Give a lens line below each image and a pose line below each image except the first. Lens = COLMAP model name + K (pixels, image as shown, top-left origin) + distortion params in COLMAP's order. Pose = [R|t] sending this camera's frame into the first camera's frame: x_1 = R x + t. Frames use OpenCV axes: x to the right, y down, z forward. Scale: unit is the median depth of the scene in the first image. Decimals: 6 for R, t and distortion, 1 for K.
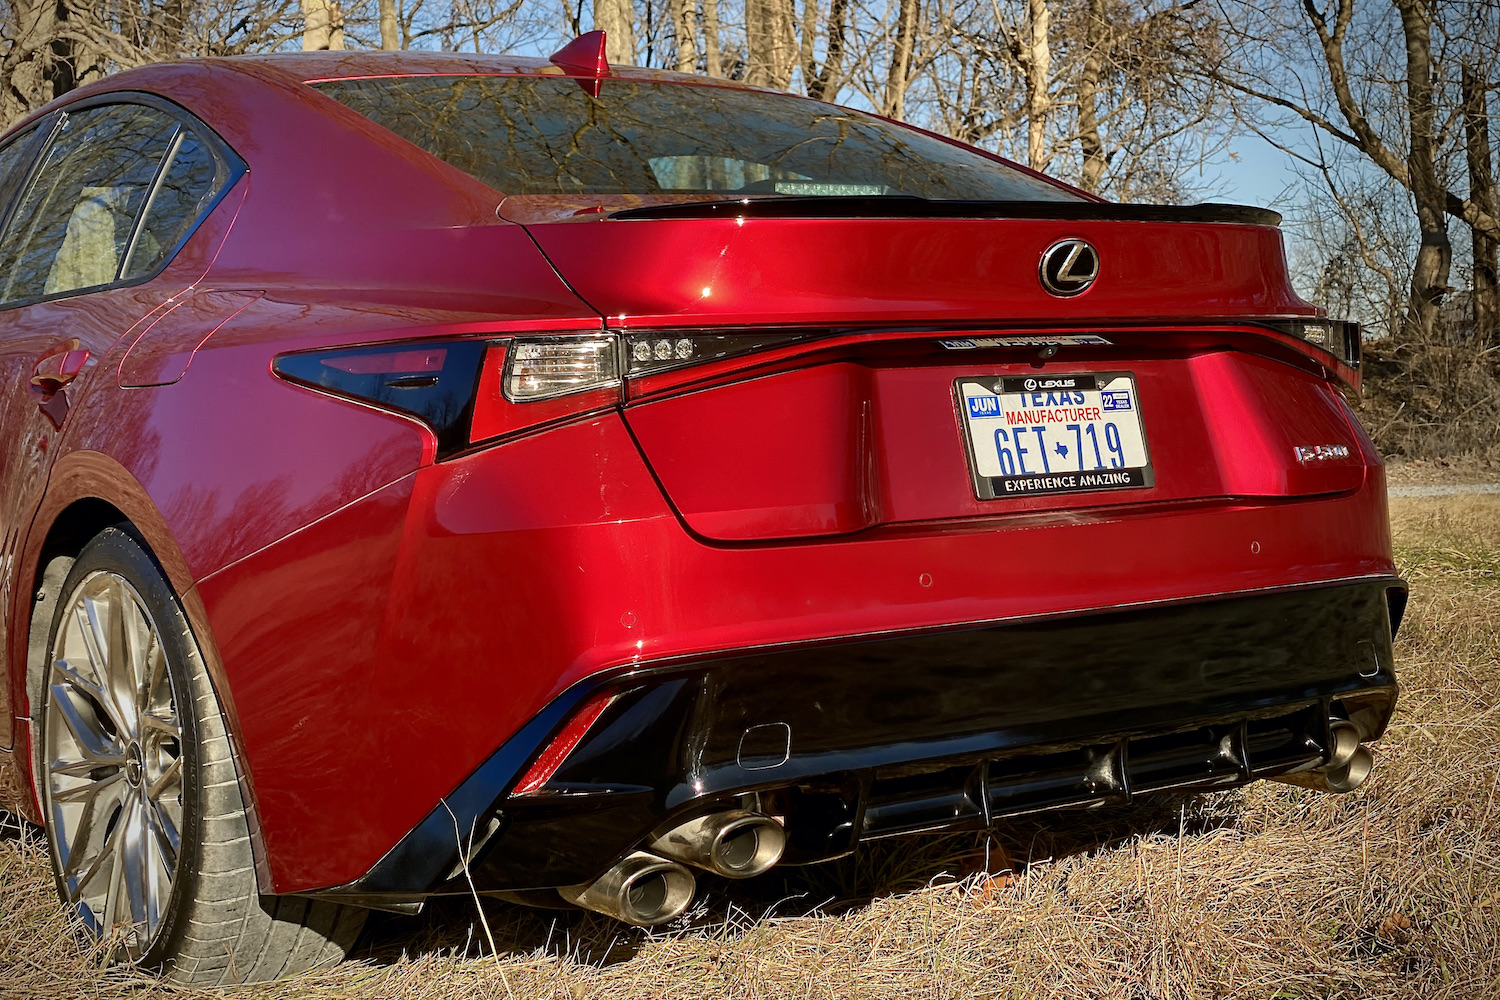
lens RADIAL K [[2254.4, 0, 749.4], [0, 2254.4, 425.7], [0, 0, 1]] dist [0.119581, -0.028402]
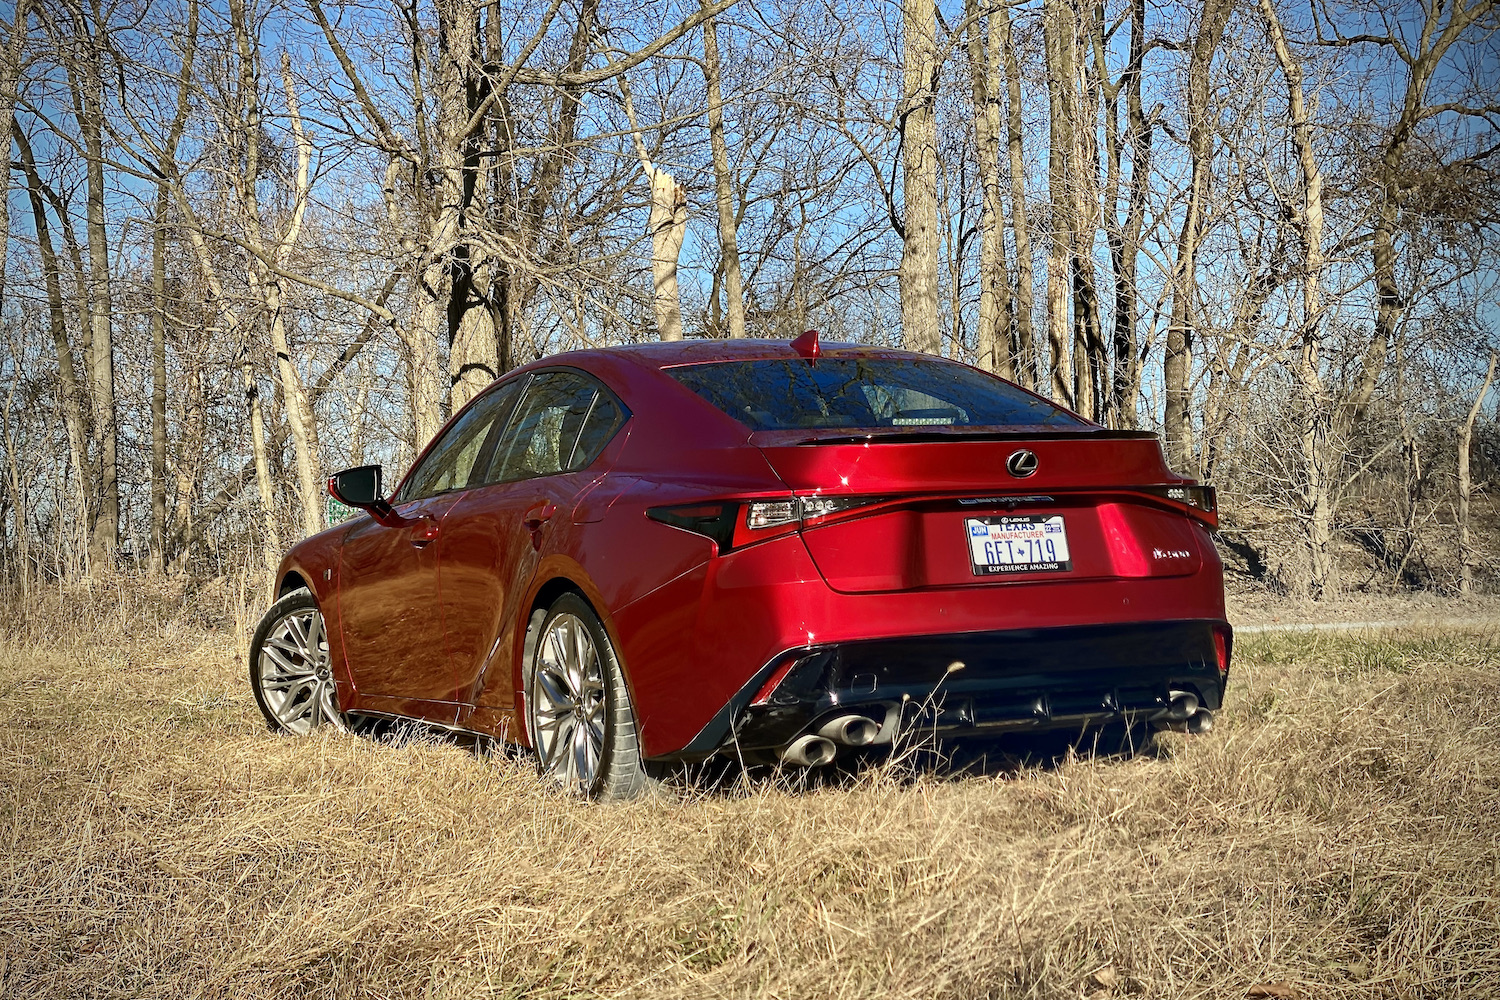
lens RADIAL K [[2286.2, 0, 750.0], [0, 2286.2, 500.0], [0, 0, 1]] dist [0.173965, -0.027124]
pose [[0.988738, -0.006021, -0.149533, 0.204401], [0.001985, 0.999630, -0.027129, 0.019241], [0.149641, 0.026527, 0.988384, -1.087506]]
